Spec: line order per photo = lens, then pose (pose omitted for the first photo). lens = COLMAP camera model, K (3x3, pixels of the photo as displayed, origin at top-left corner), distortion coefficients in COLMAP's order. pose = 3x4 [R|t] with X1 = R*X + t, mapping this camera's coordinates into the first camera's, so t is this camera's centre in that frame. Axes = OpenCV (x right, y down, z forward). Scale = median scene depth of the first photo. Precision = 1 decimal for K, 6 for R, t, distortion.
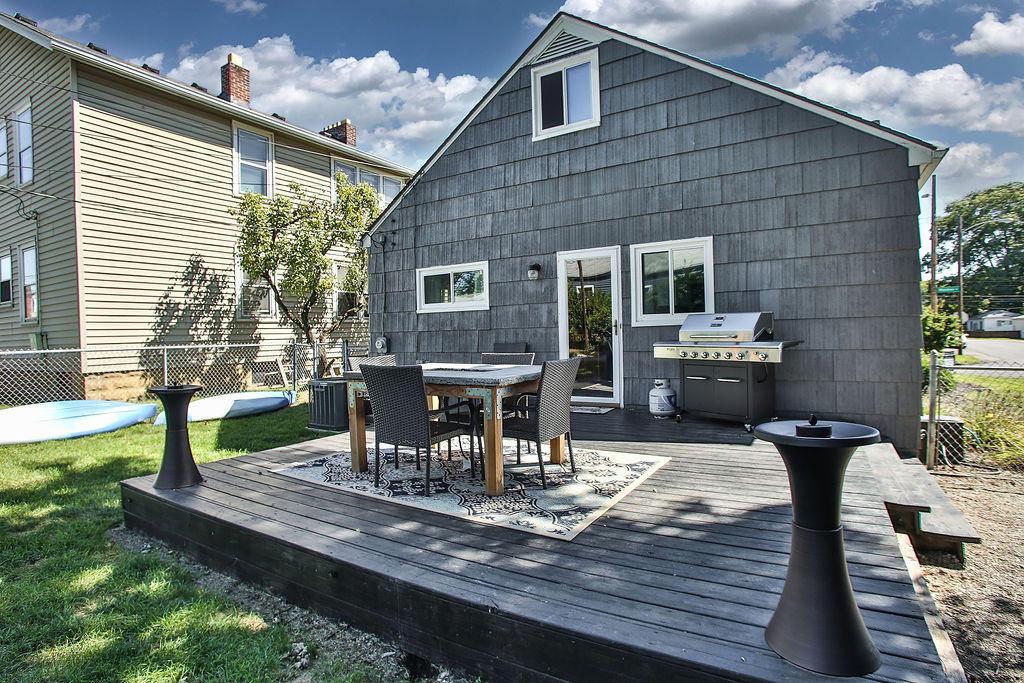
lens RADIAL K [[536.4, 0, 491.4], [0, 536.4, 342.7], [0, 0, 1]] dist [-0.055282, 0.011438]
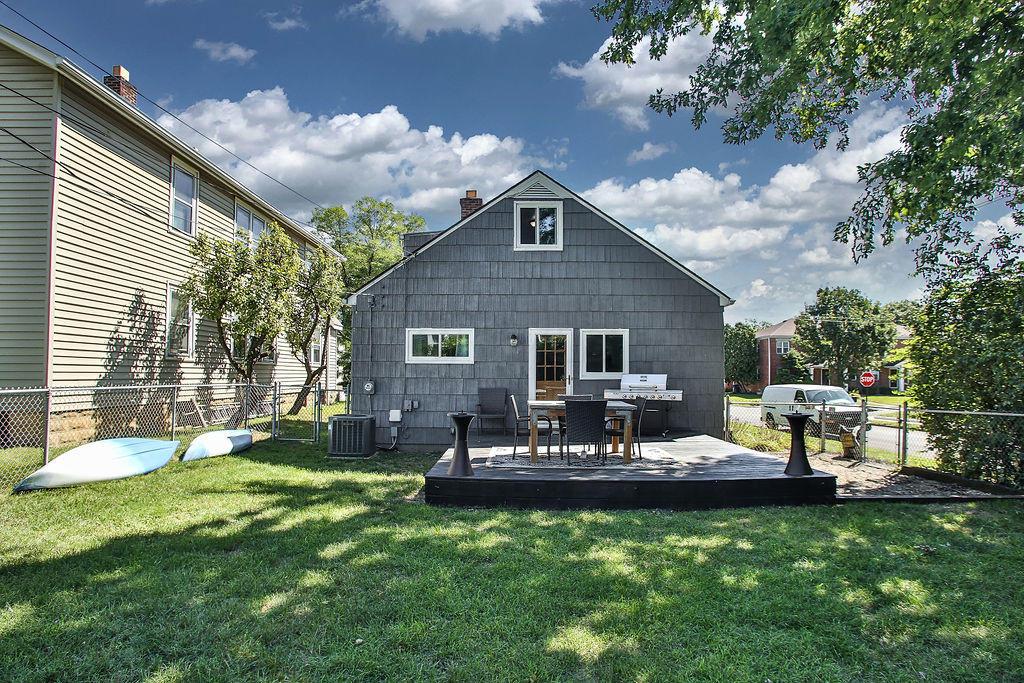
lens RADIAL K [[536.4, 0, 507.4], [0, 536.4, 366.9], [0, 0, 1]] dist [-0.055282, 0.011438]
pose [[0.846400, 0.038643, 0.531145, -0.529137], [-0.018042, 0.998872, -0.043923, 0.004575], [-0.532243, 0.027593, 0.846142, -0.169299]]
